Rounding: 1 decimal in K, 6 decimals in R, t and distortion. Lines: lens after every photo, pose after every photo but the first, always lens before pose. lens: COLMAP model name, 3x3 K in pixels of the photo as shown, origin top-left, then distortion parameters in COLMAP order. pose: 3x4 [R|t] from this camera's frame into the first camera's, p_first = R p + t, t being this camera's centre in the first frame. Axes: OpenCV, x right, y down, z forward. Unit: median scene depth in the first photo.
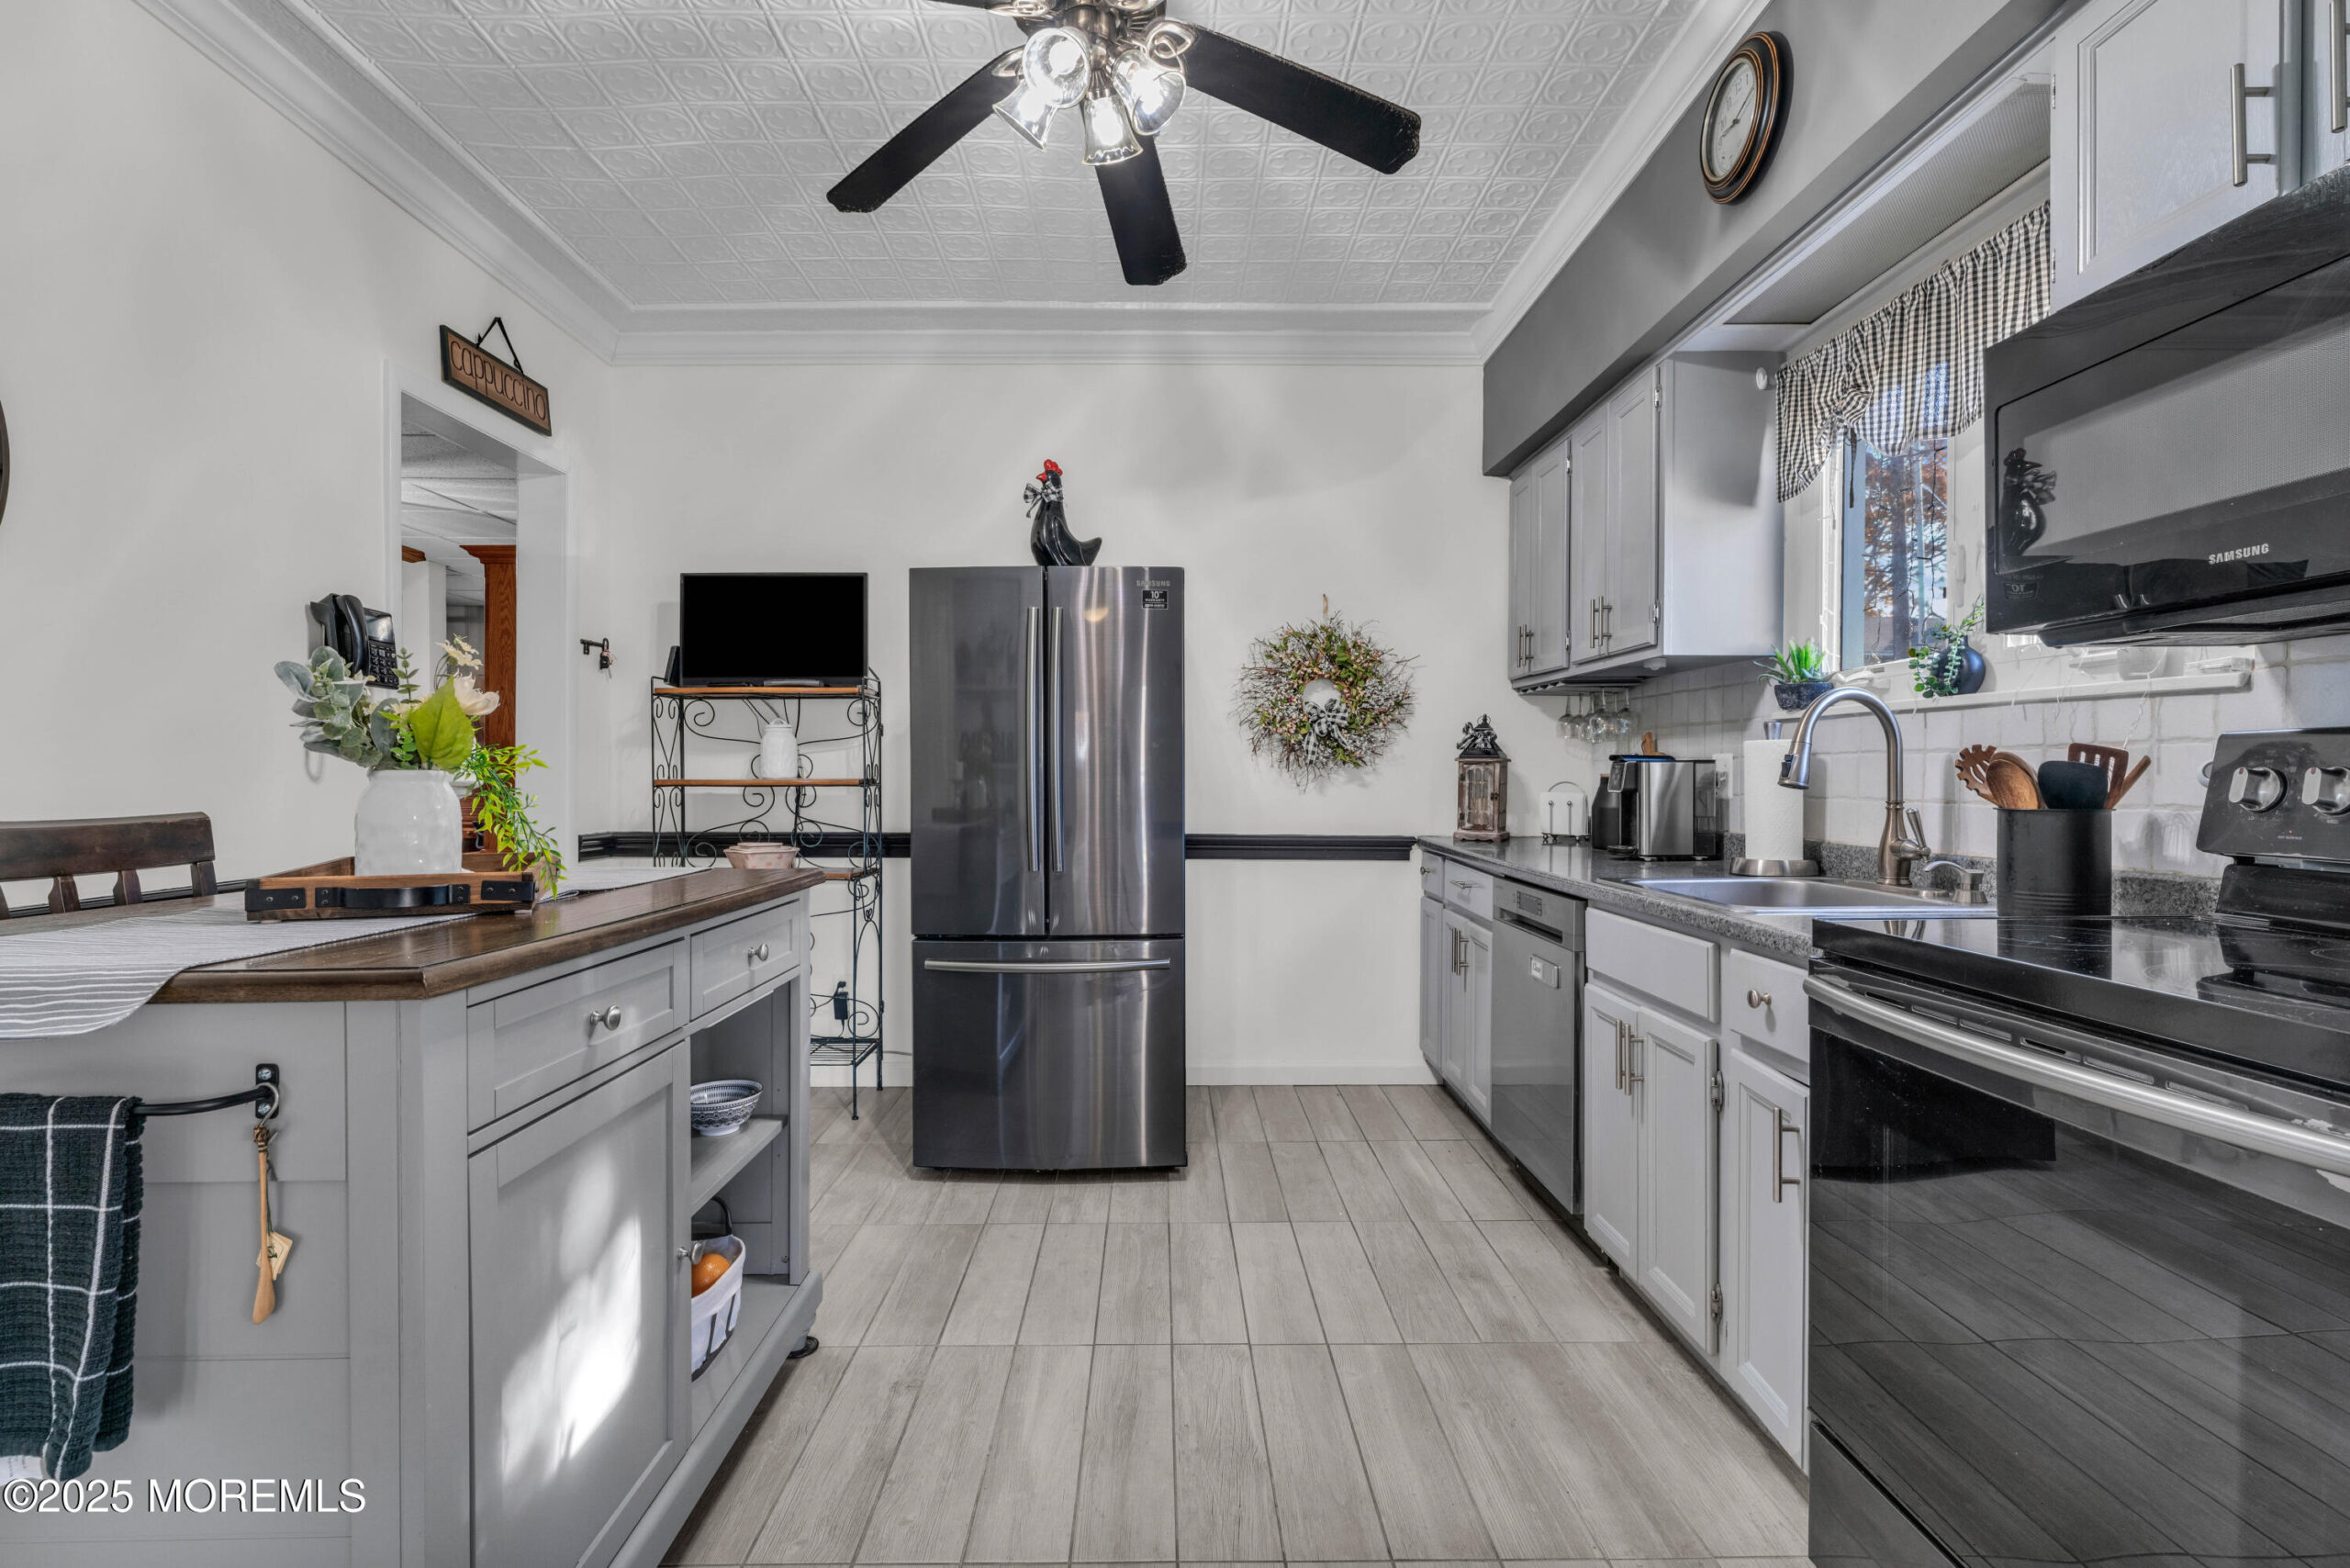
lens RADIAL K [[1110.8, 0, 1178.2], [0, 1110.8, 779.5], [0, 0, 1]] dist [-0.000717, -0.000147]
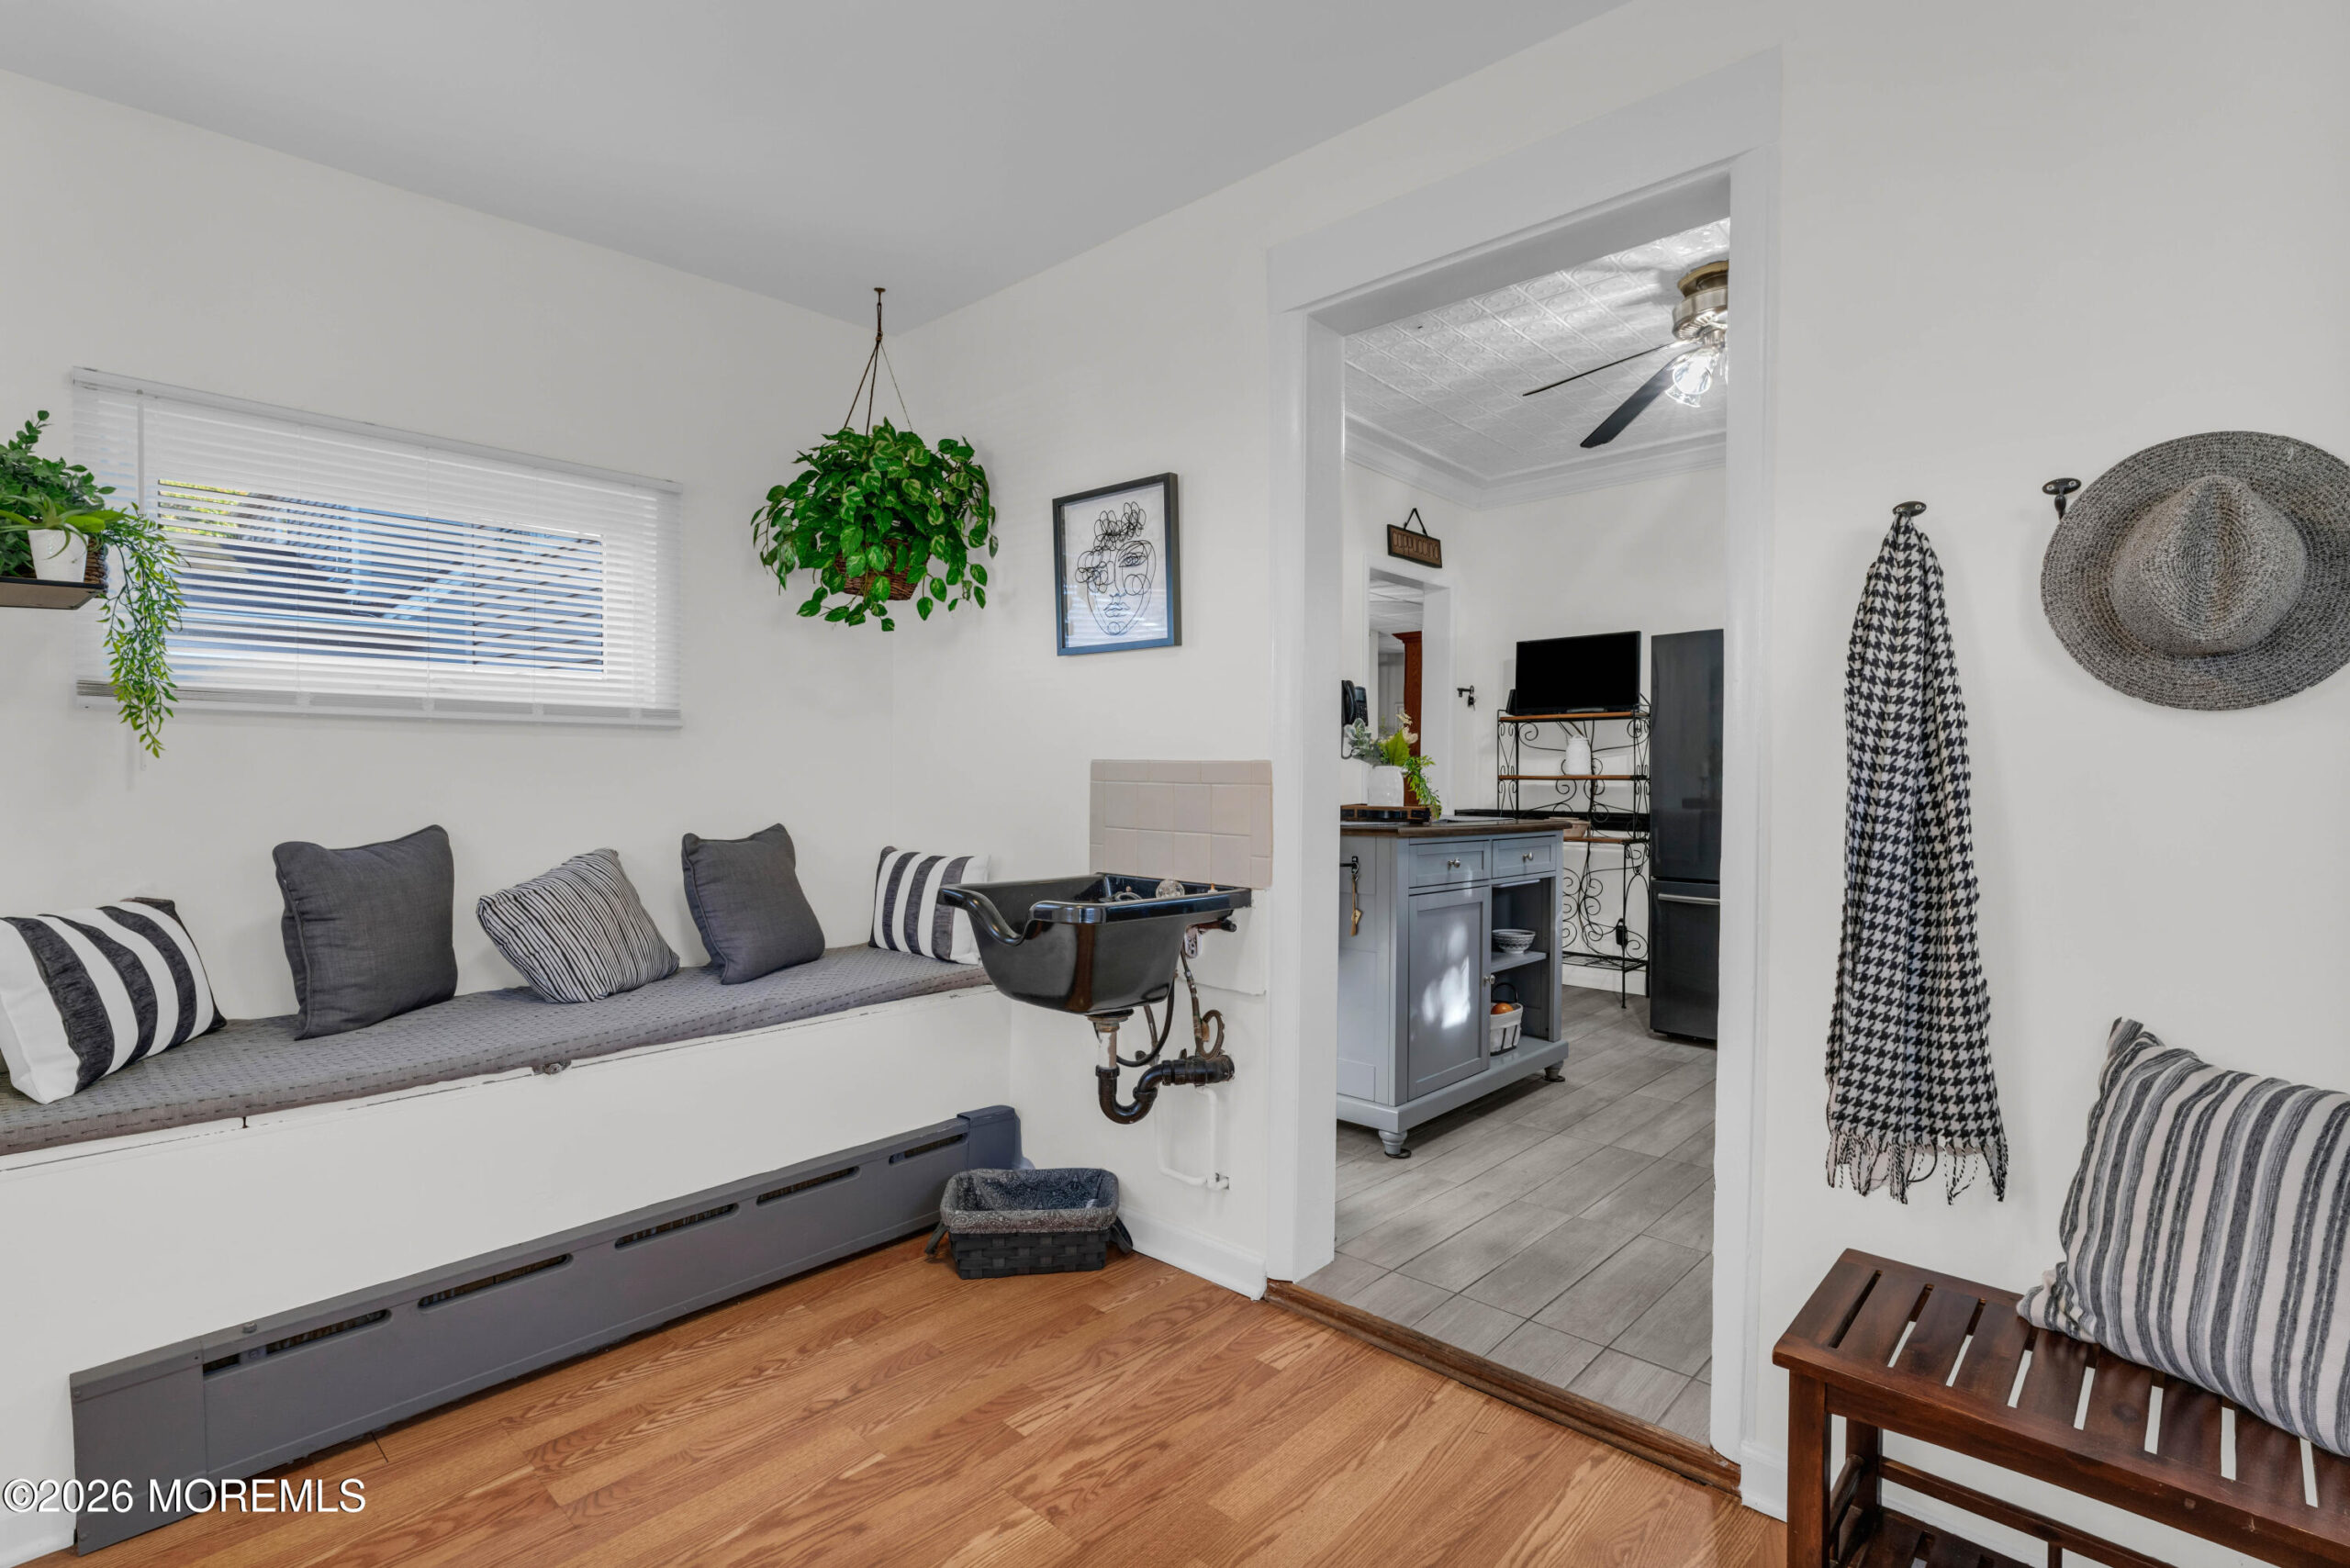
lens RADIAL K [[1110.8, 0, 1175.1], [0, 1110.8, 780.7], [0, 0, 1]] dist [-0.000717, -0.000147]
pose [[0.729669, 0.007656, -0.683758, 0.314824], [-0.009652, 0.999953, 0.000896, 0.013164], [0.683733, 0.005945, 0.729708, -0.539154]]
